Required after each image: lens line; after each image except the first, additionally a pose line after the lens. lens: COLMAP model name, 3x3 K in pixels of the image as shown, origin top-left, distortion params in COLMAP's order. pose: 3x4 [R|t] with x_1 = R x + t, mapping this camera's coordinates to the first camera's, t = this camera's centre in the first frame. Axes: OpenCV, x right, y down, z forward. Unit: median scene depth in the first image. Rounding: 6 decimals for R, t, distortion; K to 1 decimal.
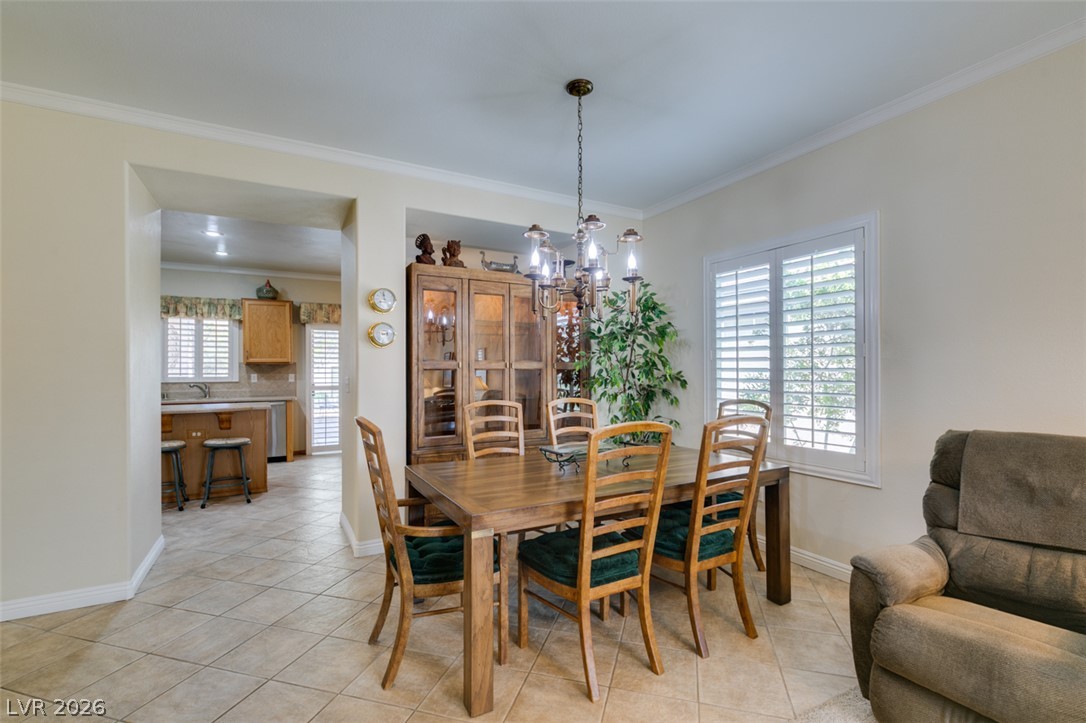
lens RADIAL K [[486.1, 0, 542.5], [0, 486.1, 367.9], [0, 0, 1]] dist [-0.001327, -0.000920]
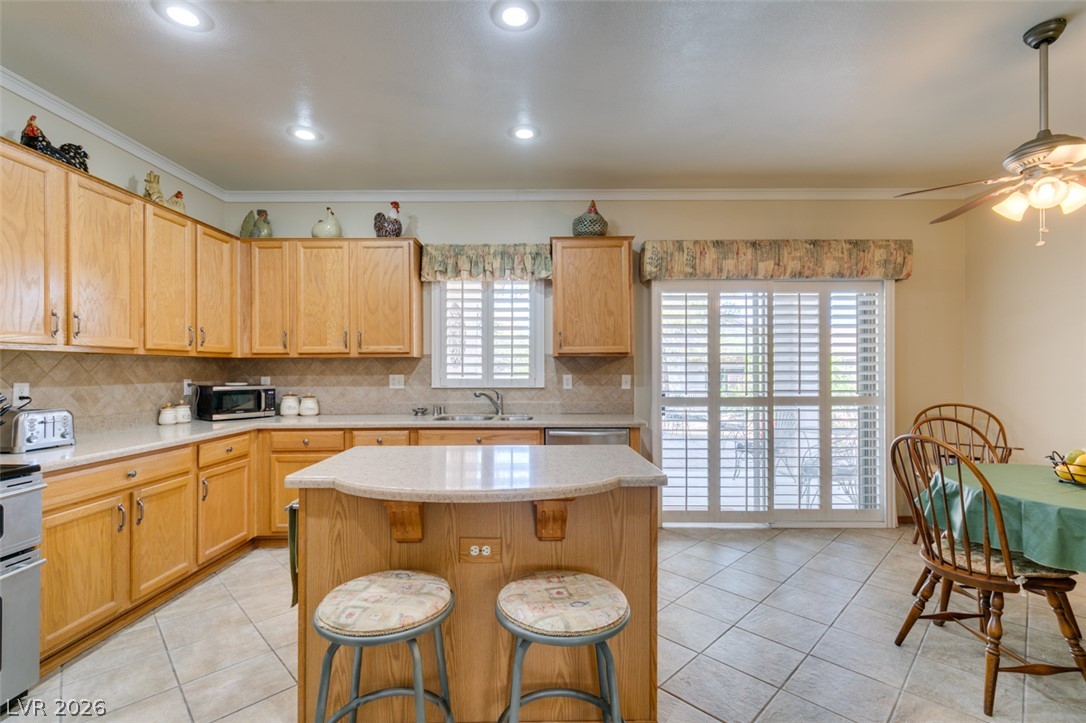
lens RADIAL K [[485.5, 0, 541.6], [0, 485.5, 368.1], [0, 0, 1]] dist [0.006110, -0.001300]
pose [[0.873774, 0.001454, -0.486331, -0.521666], [-0.000120, 0.999996, 0.002773, 0.005198], [0.486333, -0.002364, 0.873770, 0.741152]]
